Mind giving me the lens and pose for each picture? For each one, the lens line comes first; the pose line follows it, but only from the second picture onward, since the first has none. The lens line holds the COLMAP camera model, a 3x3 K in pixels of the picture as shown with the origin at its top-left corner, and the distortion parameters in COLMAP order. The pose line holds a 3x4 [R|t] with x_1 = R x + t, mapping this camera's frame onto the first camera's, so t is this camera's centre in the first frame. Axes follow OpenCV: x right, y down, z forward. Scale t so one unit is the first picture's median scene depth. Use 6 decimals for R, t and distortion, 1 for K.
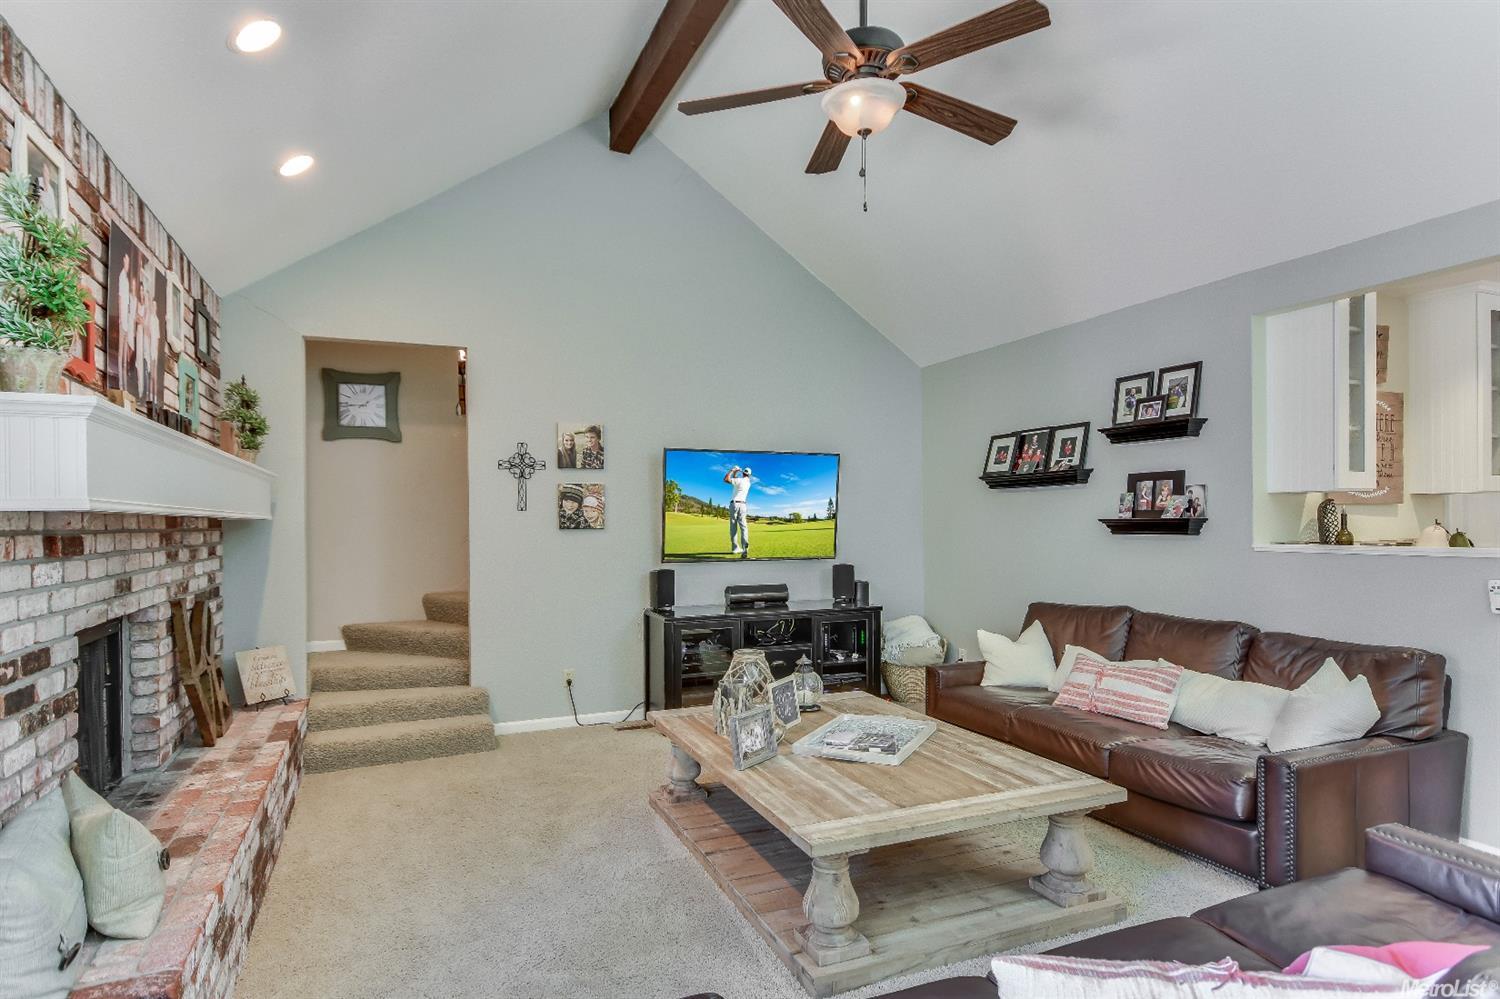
lens RADIAL K [[824.8, 0, 744.6], [0, 824.8, 524.5], [0, 0, 1]] dist [-0.000684, -0.000136]
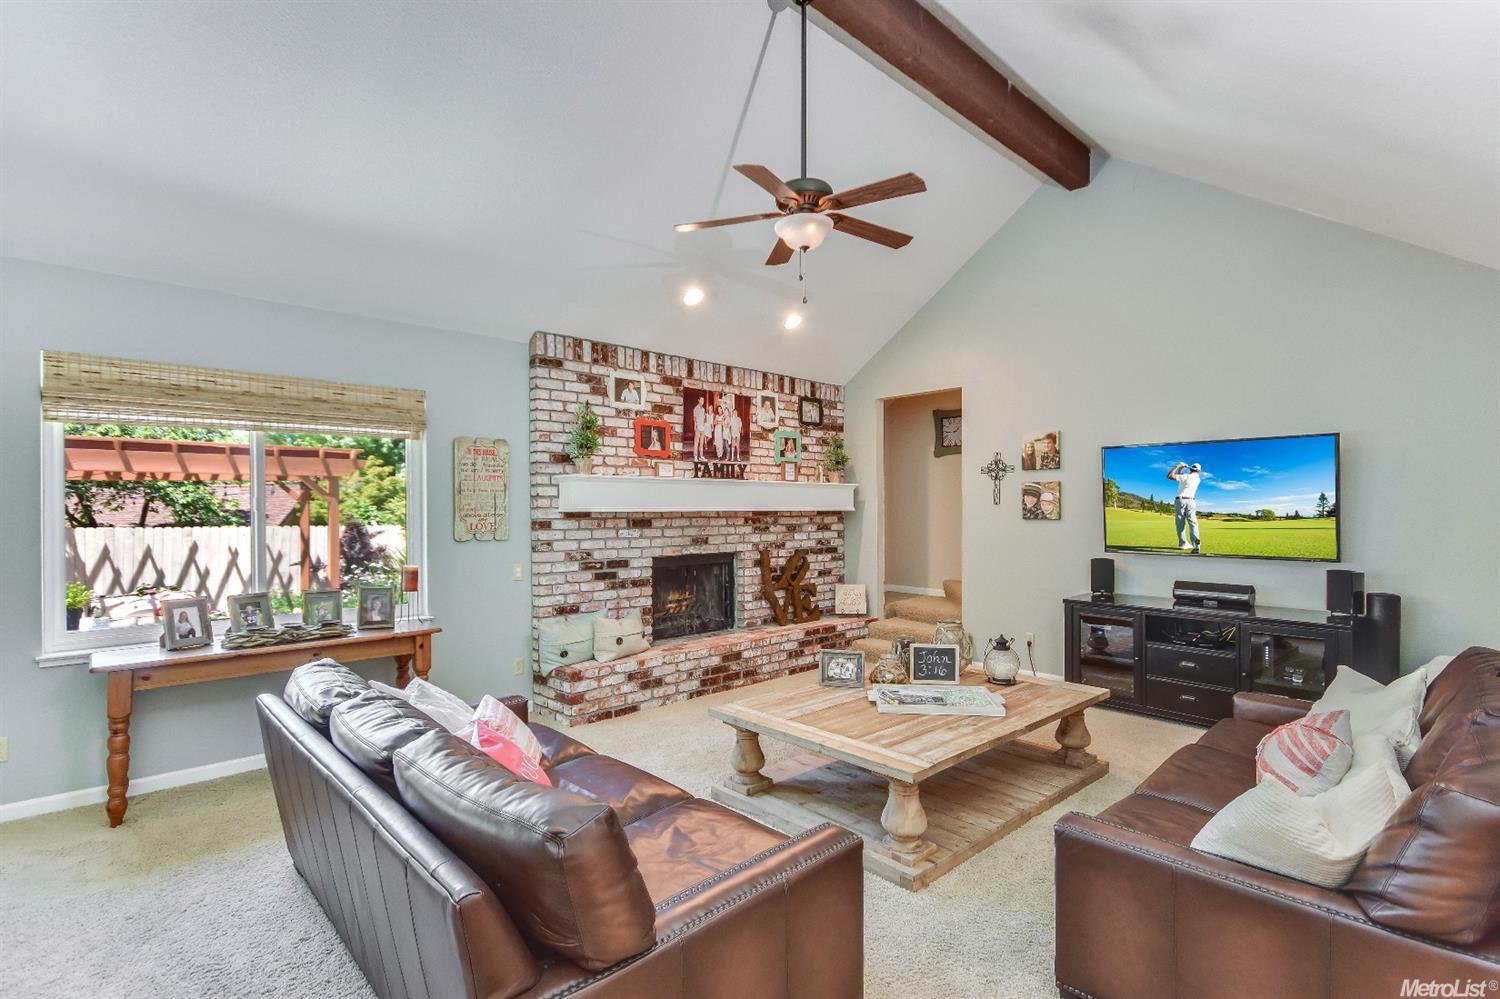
lens RADIAL K [[732.7, 0, 750.0], [0, 732.7, 499.5], [0, 0, 1]] dist [-0.054291, -0.000178]
pose [[0.365651, 0.014904, -0.930633, 0.617205], [-0.004068, 0.999888, 0.014415, -0.036101], [0.930743, -0.001485, 0.365671, 0.192229]]
